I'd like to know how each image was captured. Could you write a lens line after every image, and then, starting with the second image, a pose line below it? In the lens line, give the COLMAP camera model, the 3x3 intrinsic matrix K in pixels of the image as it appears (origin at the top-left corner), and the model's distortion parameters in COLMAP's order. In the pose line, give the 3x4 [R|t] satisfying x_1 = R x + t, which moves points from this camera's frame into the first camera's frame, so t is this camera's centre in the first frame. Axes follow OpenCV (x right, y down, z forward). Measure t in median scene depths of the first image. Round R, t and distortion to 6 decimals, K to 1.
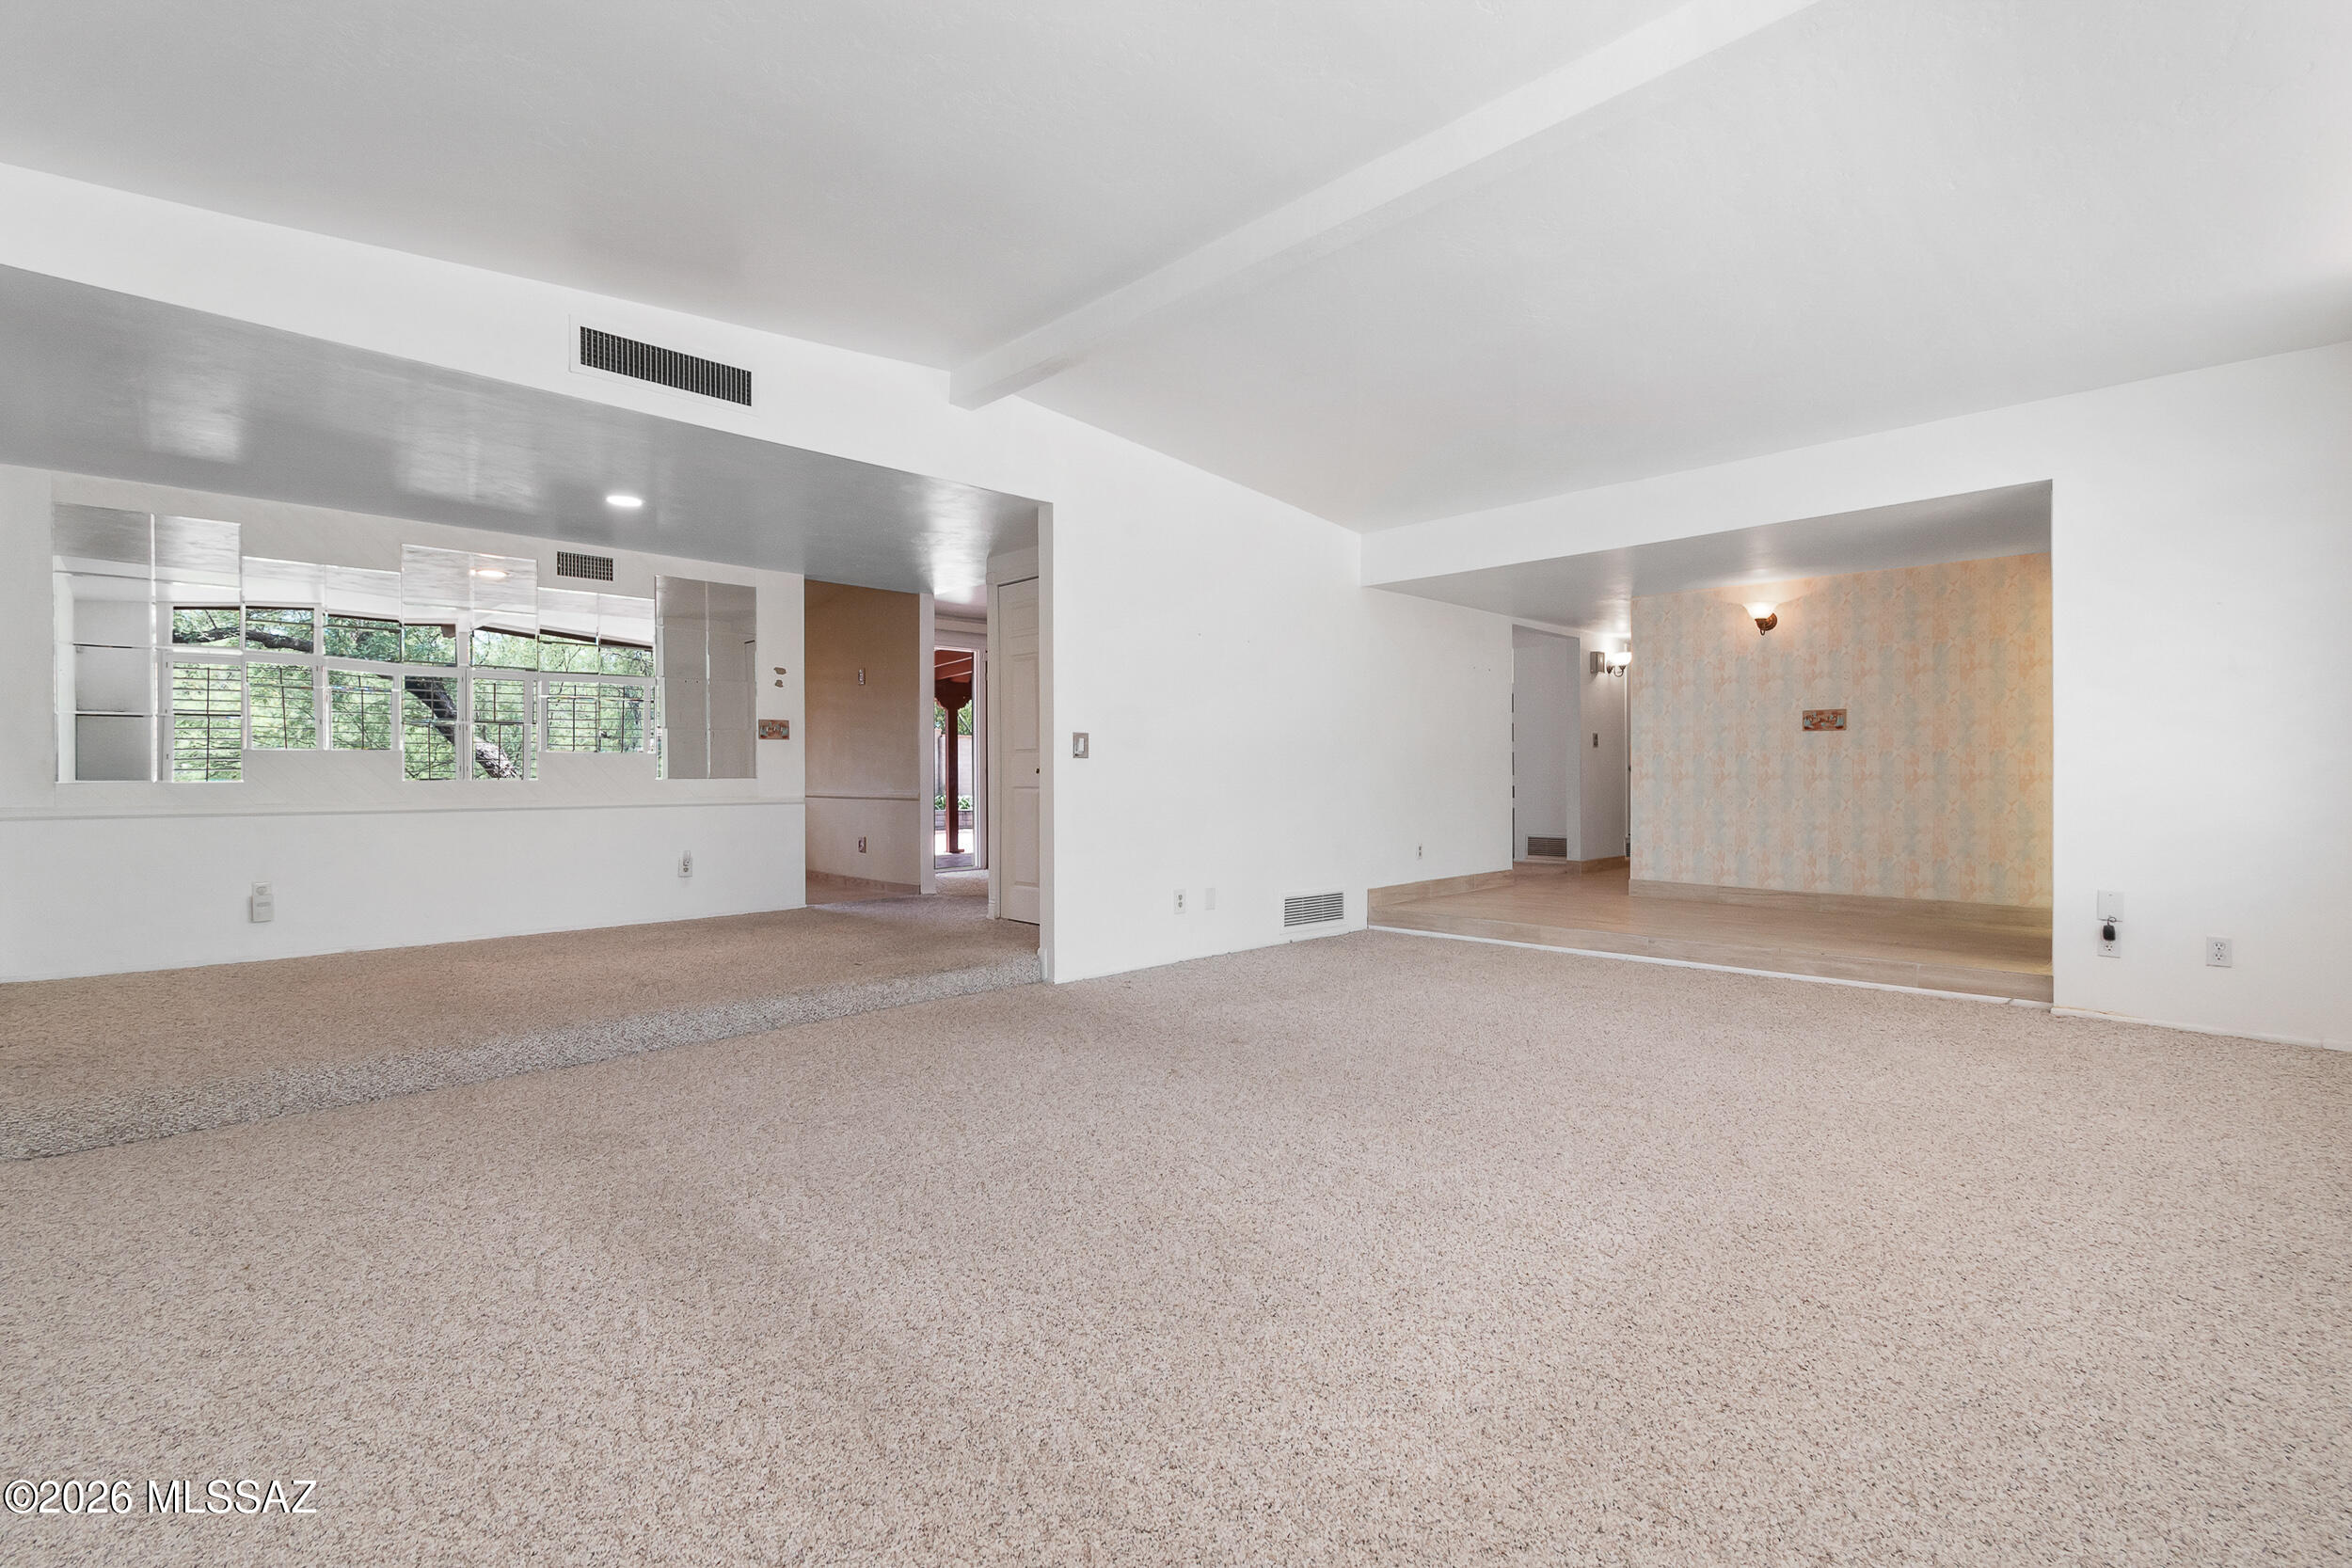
lens RADIAL K [[1050.9, 0, 1195.6], [0, 1050.9, 786.0], [0, 0, 1]] dist [0.001111, -0.000128]
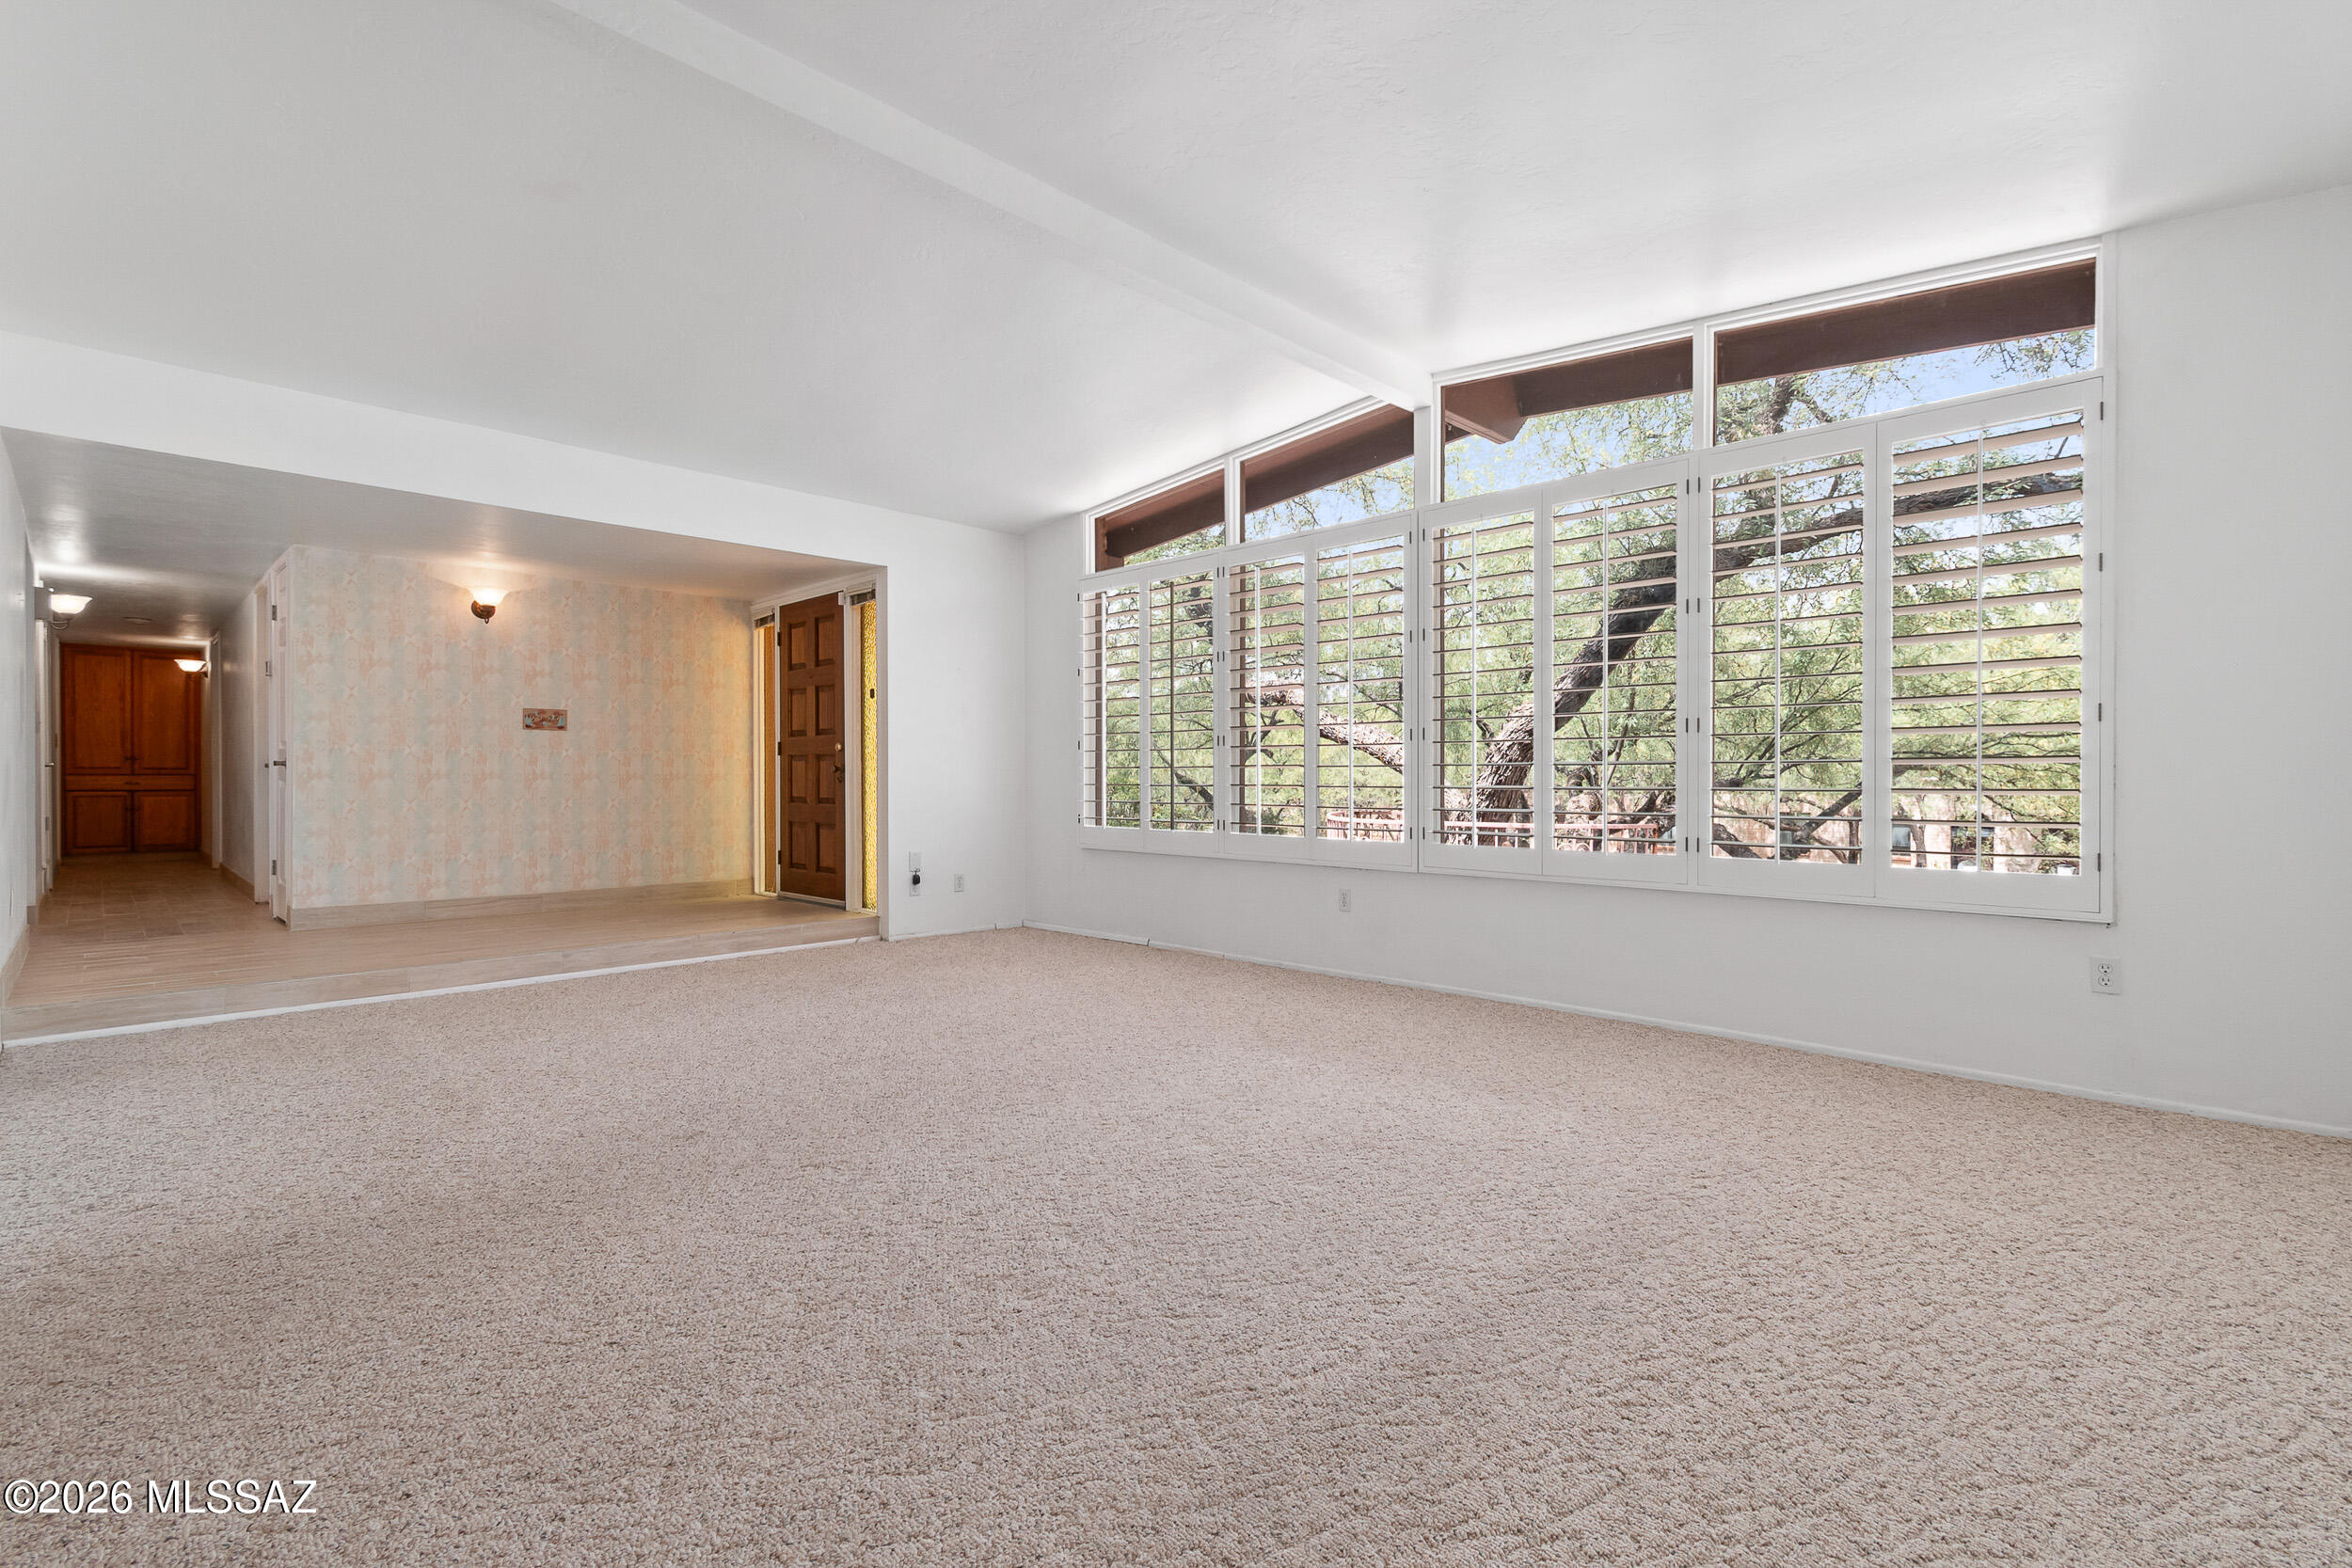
lens RADIAL K [[1050.9, 0, 1195.6], [0, 1050.9, 786.0], [0, 0, 1]] dist [0.001111, -0.000128]
pose [[-0.000296, -0.004851, 0.999988, -0.402590], [0.010669, 0.999931, 0.004854, 0.002326], [-0.999943, 0.010670, -0.000244, 0.387253]]
